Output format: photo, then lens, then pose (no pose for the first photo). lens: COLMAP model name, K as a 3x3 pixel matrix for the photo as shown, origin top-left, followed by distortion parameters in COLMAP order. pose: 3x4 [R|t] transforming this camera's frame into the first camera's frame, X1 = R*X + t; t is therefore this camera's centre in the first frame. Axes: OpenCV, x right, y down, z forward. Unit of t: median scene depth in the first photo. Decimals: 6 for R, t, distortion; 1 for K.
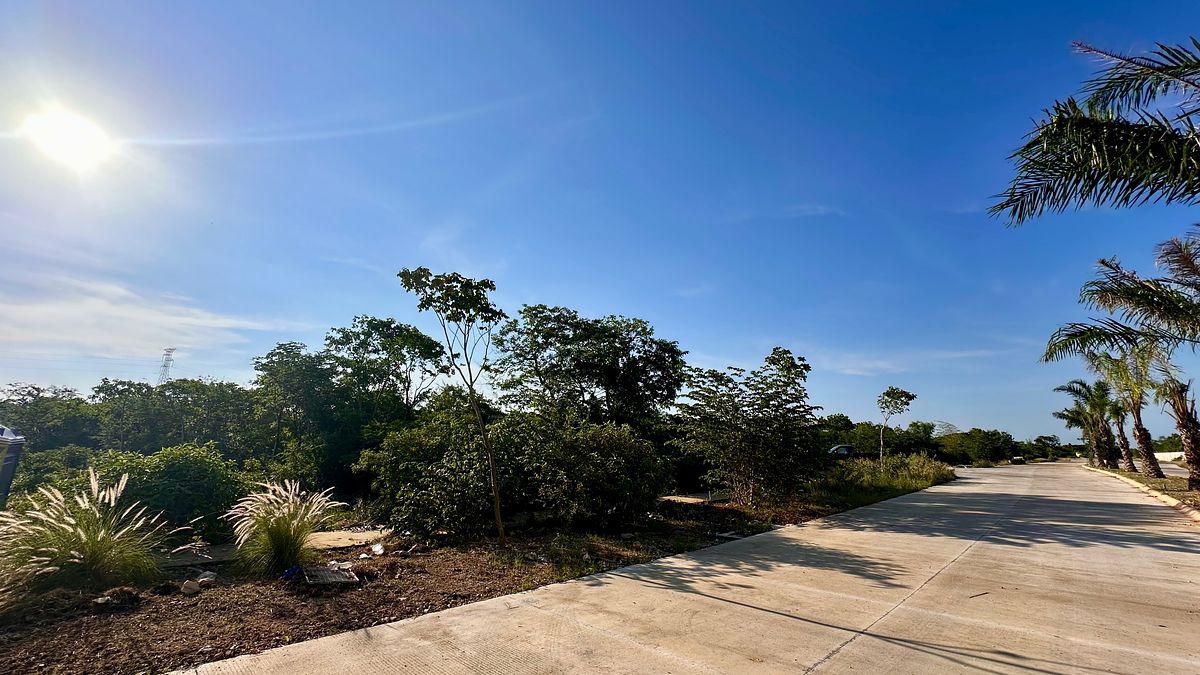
lens RADIAL K [[476.0, 0, 600.0], [0, 476.0, 337.5], [0, 0, 1]] dist [-0.007160, 0.000026]
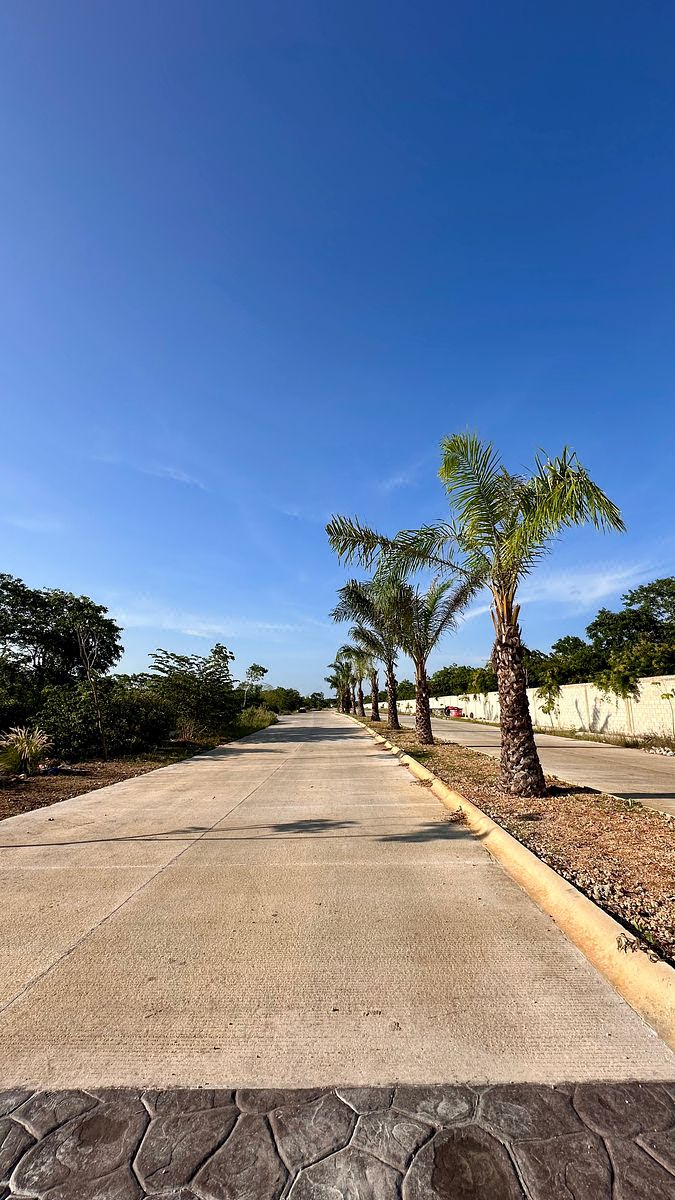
lens RADIAL K [[476.0, 0, 337.5], [0, 476.0, 600.0], [0, 0, 1]] dist [-0.007160, 0.000026]
pose [[0.703797, 0.134012, 0.697647, -0.304504], [-0.143057, 0.988664, -0.045596, -0.068773], [-0.695848, -0.067713, 0.714990, -0.281521]]
